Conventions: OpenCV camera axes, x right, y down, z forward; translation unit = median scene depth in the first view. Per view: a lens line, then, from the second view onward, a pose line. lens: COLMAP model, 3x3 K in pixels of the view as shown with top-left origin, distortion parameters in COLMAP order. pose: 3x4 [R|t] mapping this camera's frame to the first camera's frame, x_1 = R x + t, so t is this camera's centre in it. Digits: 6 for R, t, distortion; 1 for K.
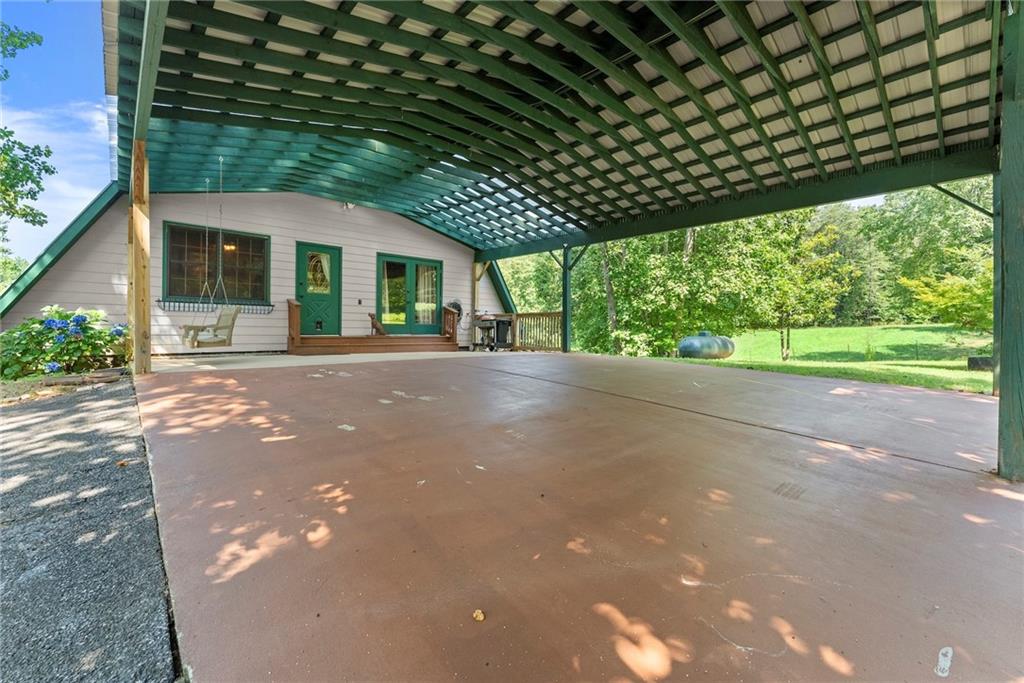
lens RADIAL K [[427.6, 0, 512.0], [0, 427.6, 334.7], [0, 0, 1]] dist [-0.002594, 0.000138]
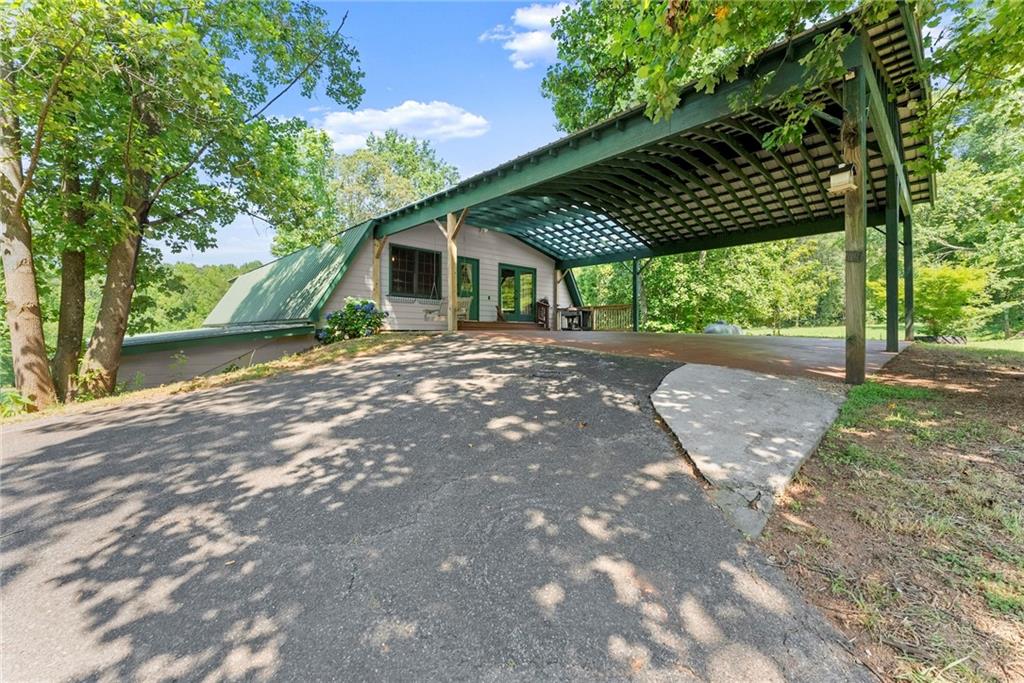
lens RADIAL K [[427.6, 0, 507.4], [0, 427.6, 334.9], [0, 0, 1]] dist [-0.002594, 0.000138]
pose [[0.999619, -0.006829, 0.026742, -0.308810], [0.007227, 0.999864, -0.014816, 0.063131], [-0.026637, 0.015003, 0.999533, -0.382253]]
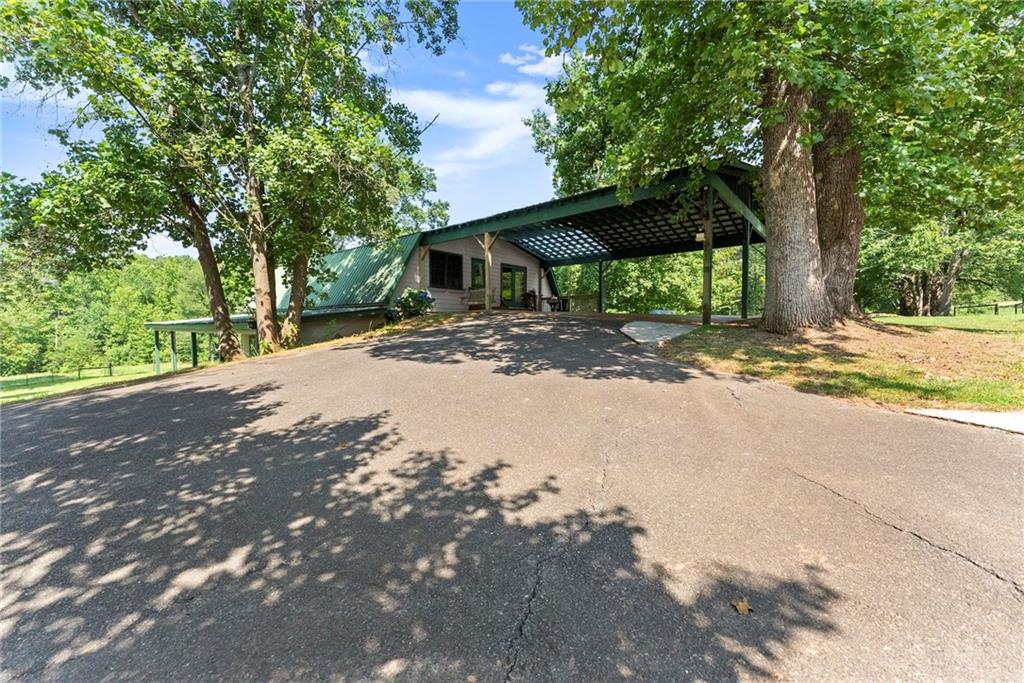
lens RADIAL K [[427.6, 0, 511.4], [0, 427.6, 344.3], [0, 0, 1]] dist [-0.002594, 0.000138]
pose [[0.990607, -0.017519, 0.135616, -0.501193], [0.014414, 0.999612, 0.023843, 0.114615], [-0.135981, -0.021664, 0.990475, -0.822221]]
